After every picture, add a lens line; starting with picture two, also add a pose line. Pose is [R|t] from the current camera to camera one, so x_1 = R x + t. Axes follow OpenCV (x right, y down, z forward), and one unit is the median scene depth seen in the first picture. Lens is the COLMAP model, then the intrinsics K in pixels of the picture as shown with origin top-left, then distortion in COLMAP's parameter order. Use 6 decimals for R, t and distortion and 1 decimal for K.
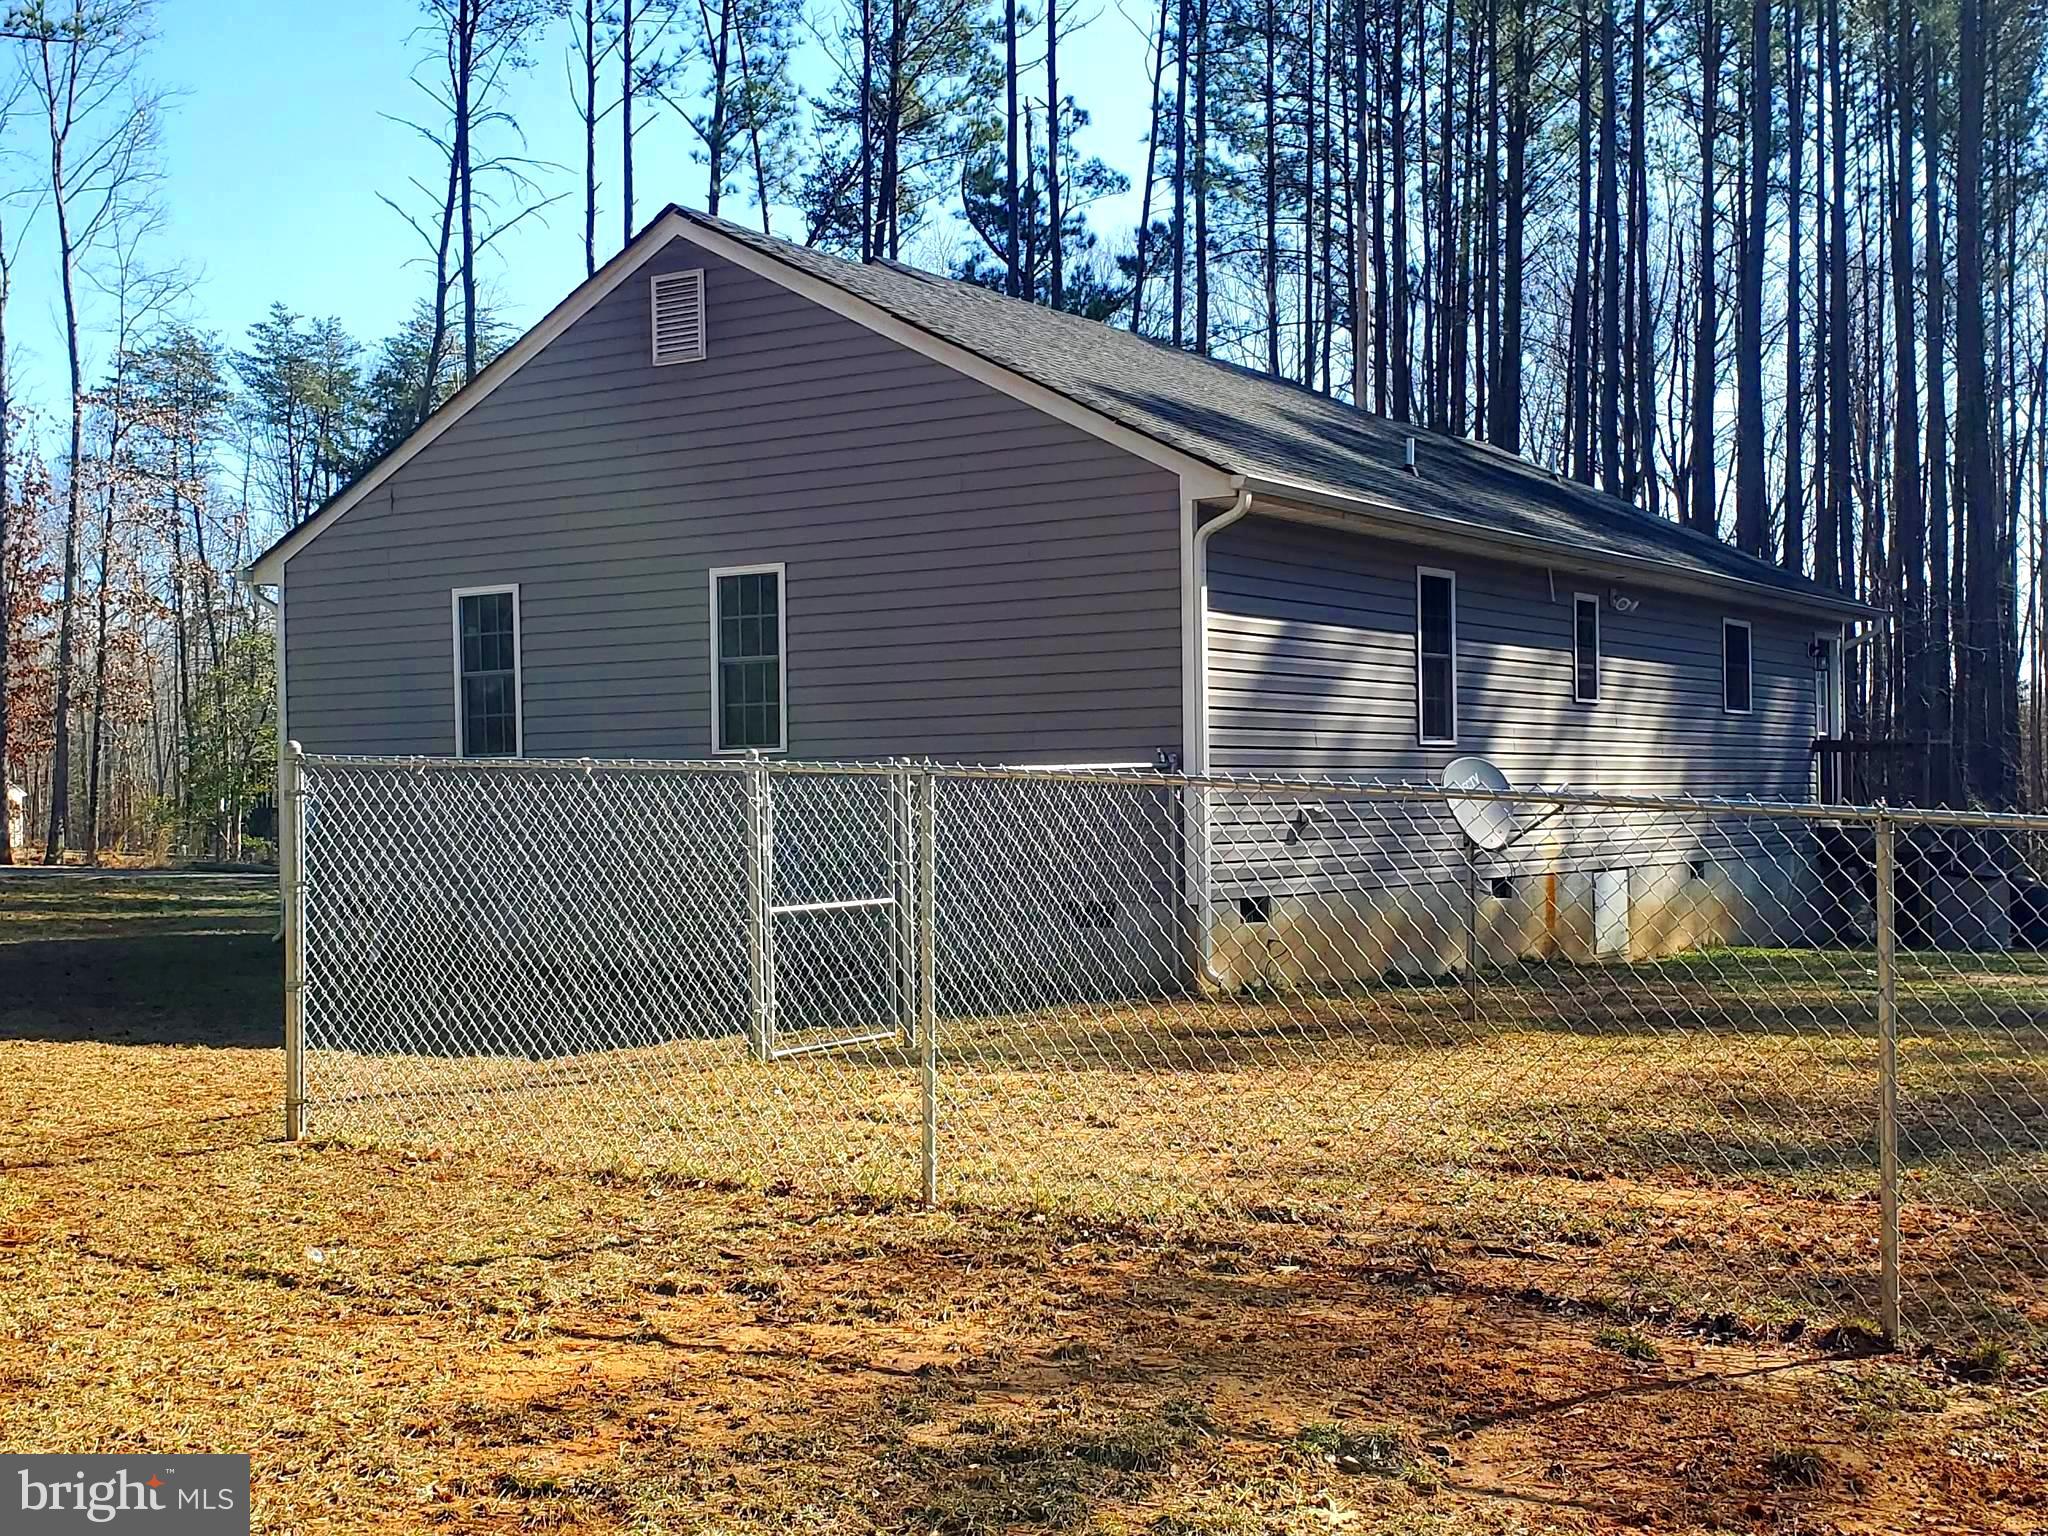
lens RADIAL K [[2452.6, 0, 1025.5], [0, 2452.6, 803.7], [0, 0, 1]] dist [0.226587, -0.651725]
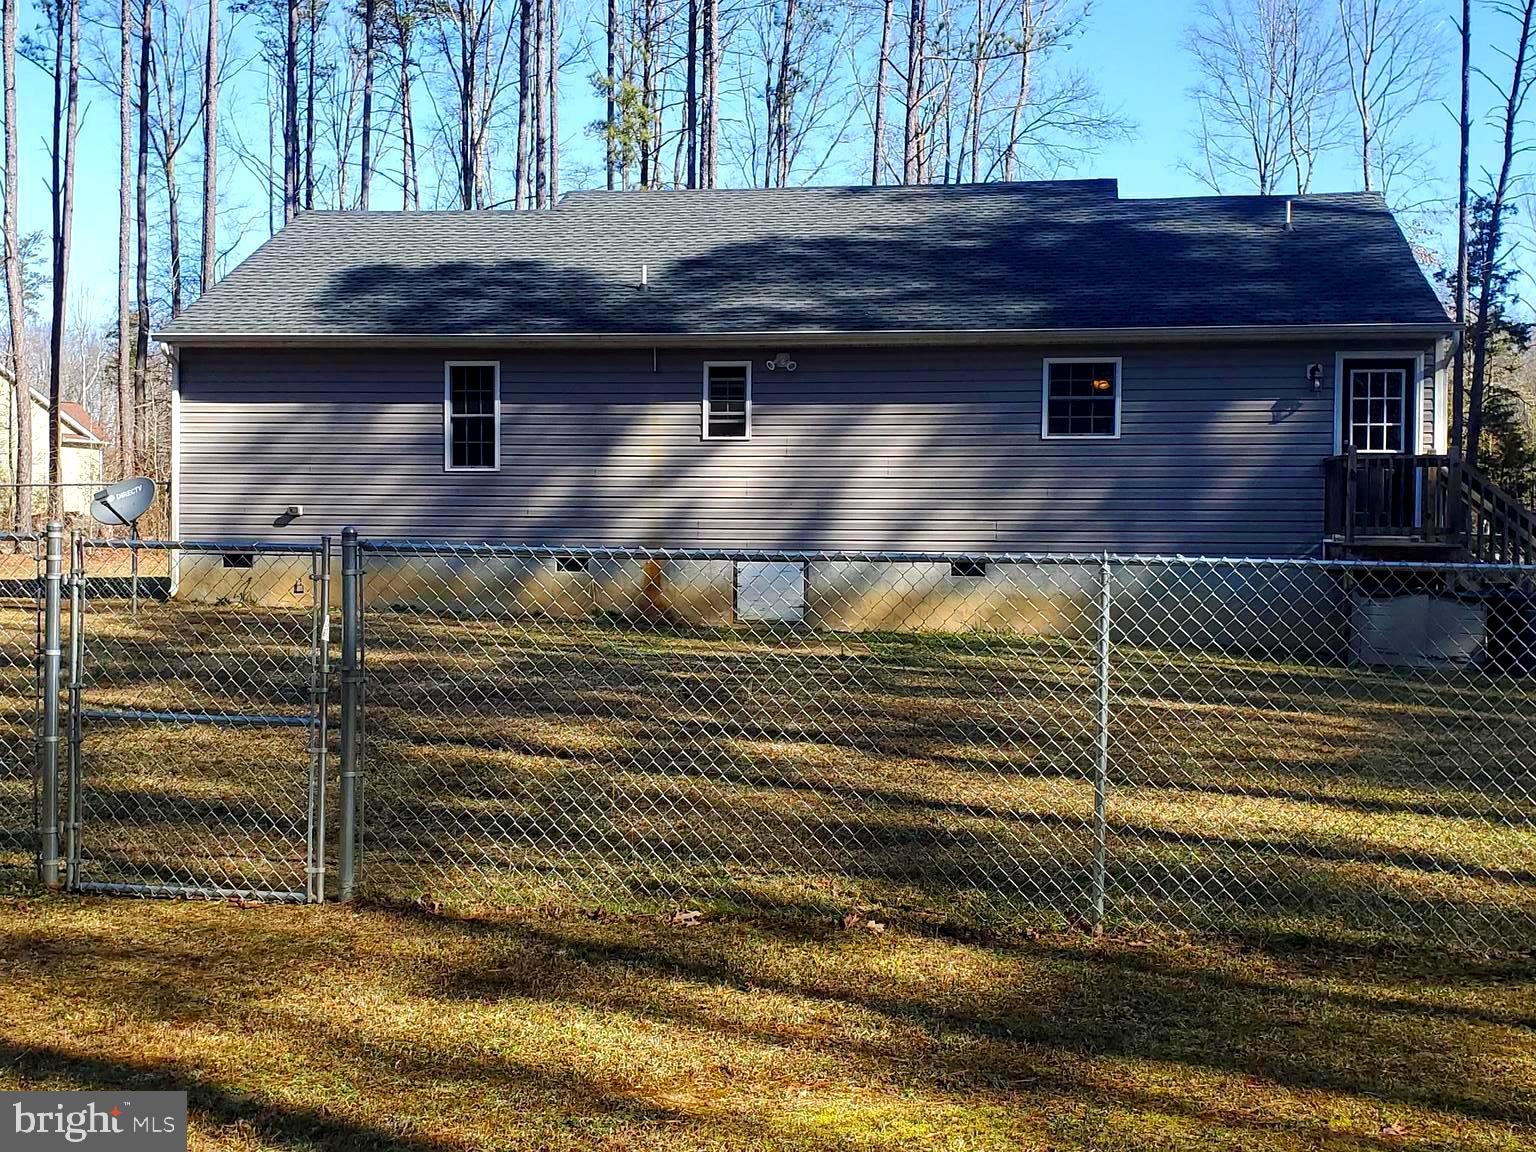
lens RADIAL K [[1839.4, 0, 769.1], [0, 1839.4, 602.8], [0, 0, 1]] dist [0.226587, -0.651725]
pose [[0.422359, 0.046148, -0.905253, 1.233368], [-0.016088, 0.998928, 0.043417, 0.005827], [0.906286, -0.003774, 0.422649, 0.609292]]
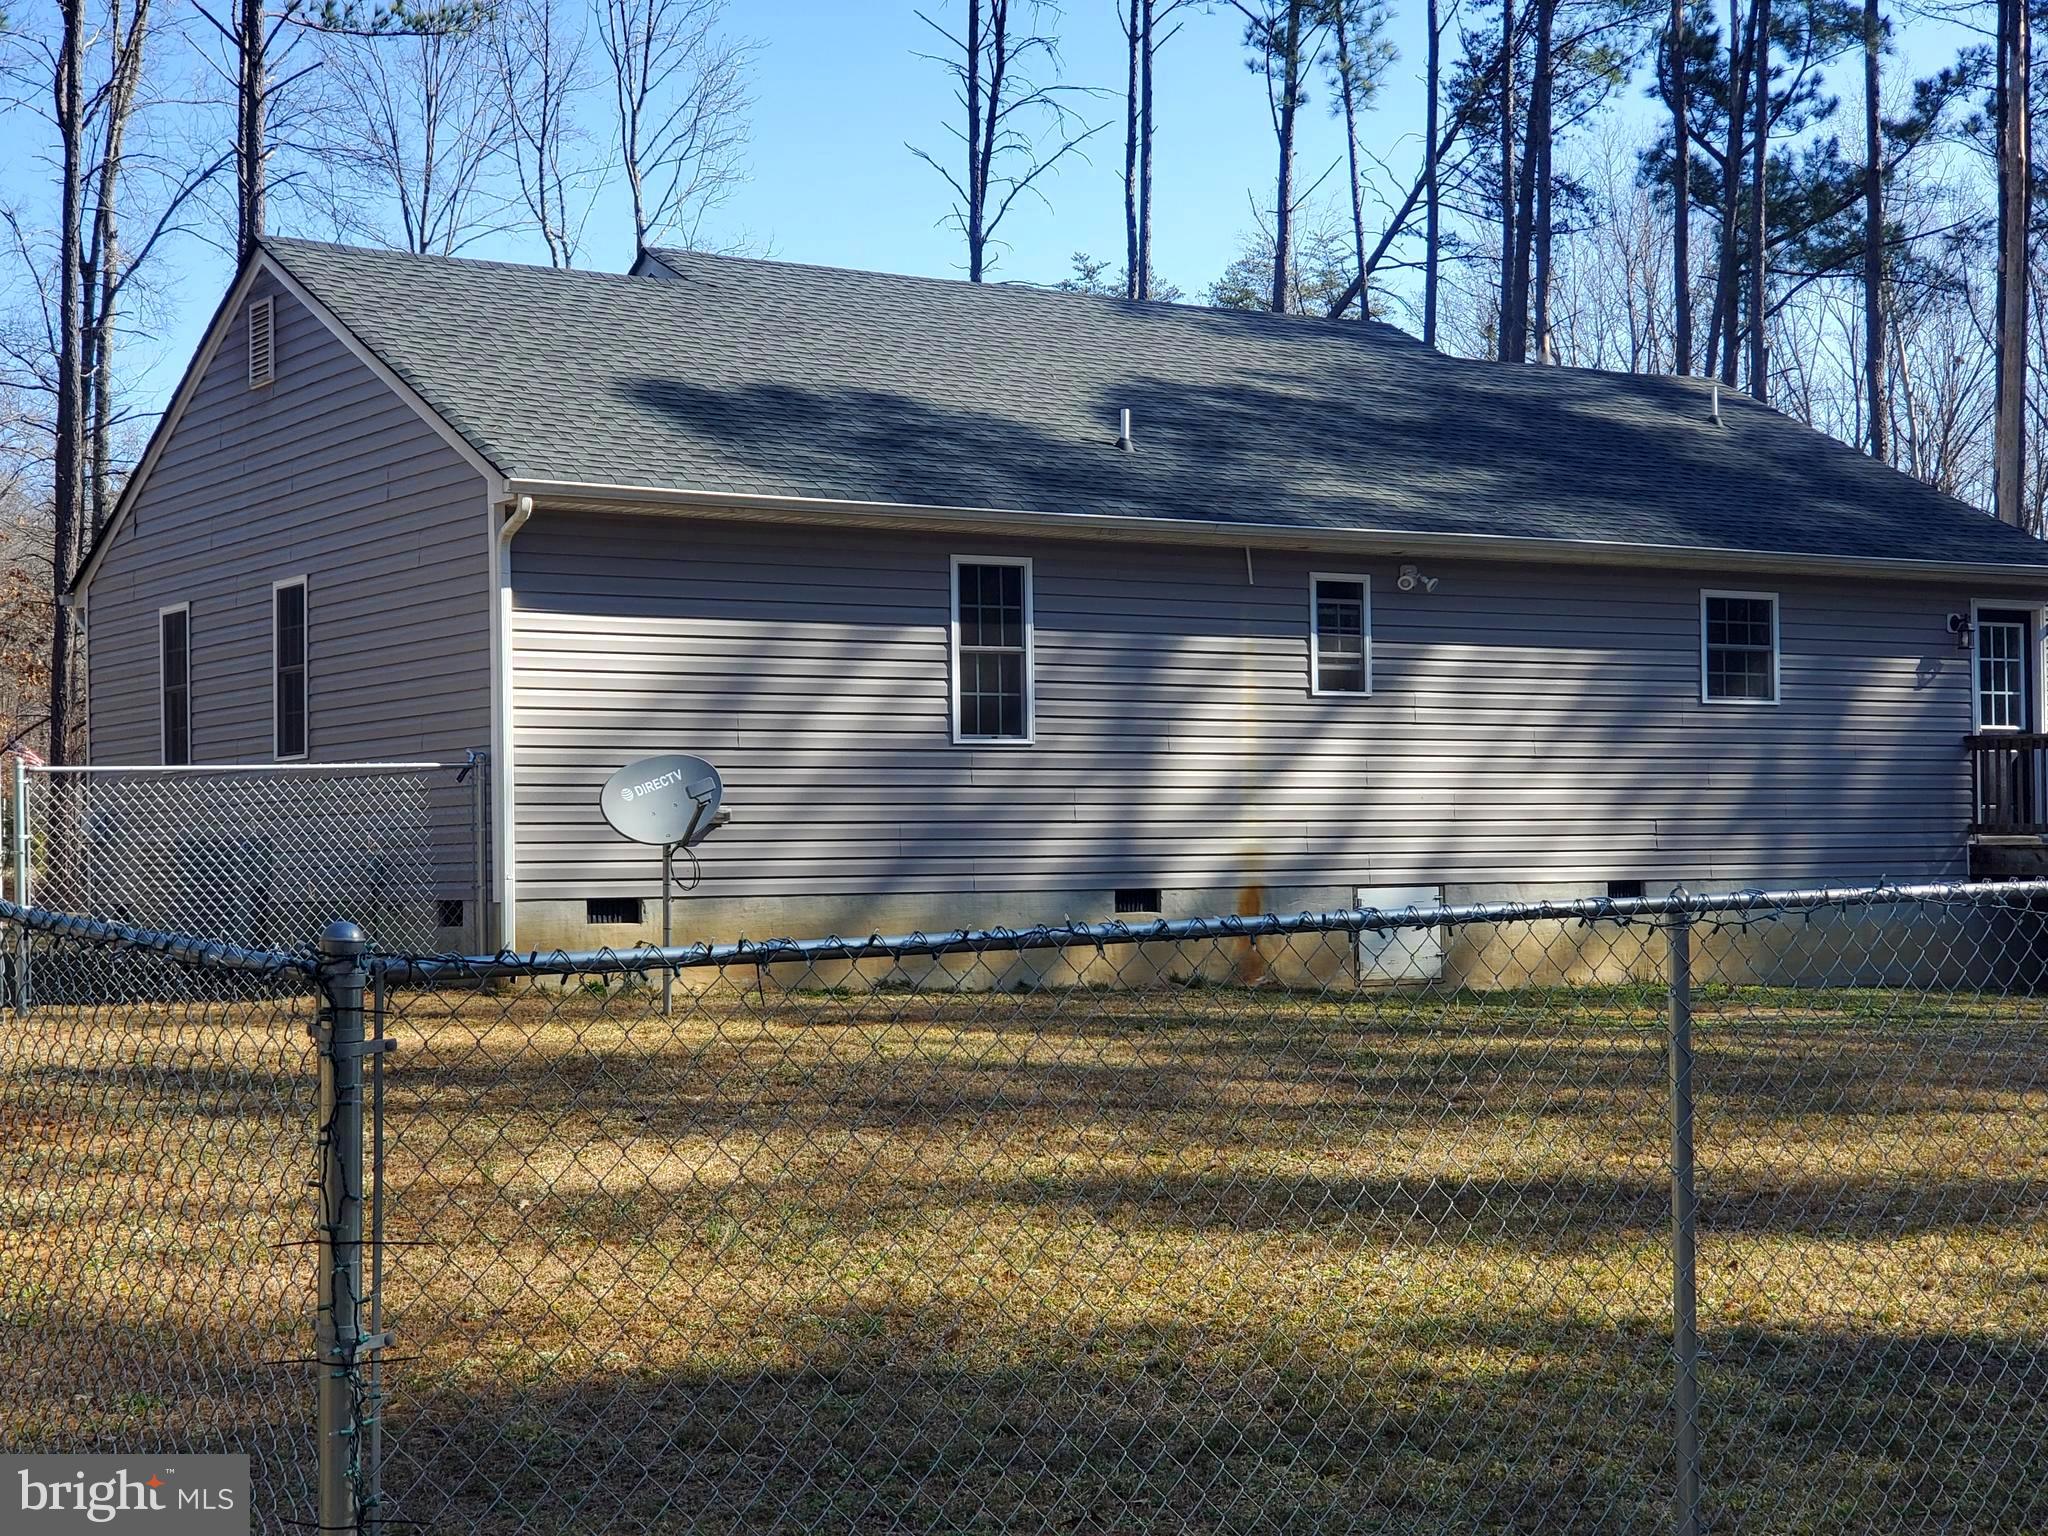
lens RADIAL K [[3270.0, 0, 1024.0], [0, 3270.0, 768.0], [0, 0, 1]] dist [0.118130, -0.067864]
pose [[0.914442, -0.009618, -0.404604, 0.621332], [-0.000462, 0.999692, -0.024808, 0.014471], [0.404718, 0.022872, 0.914156, -0.115361]]
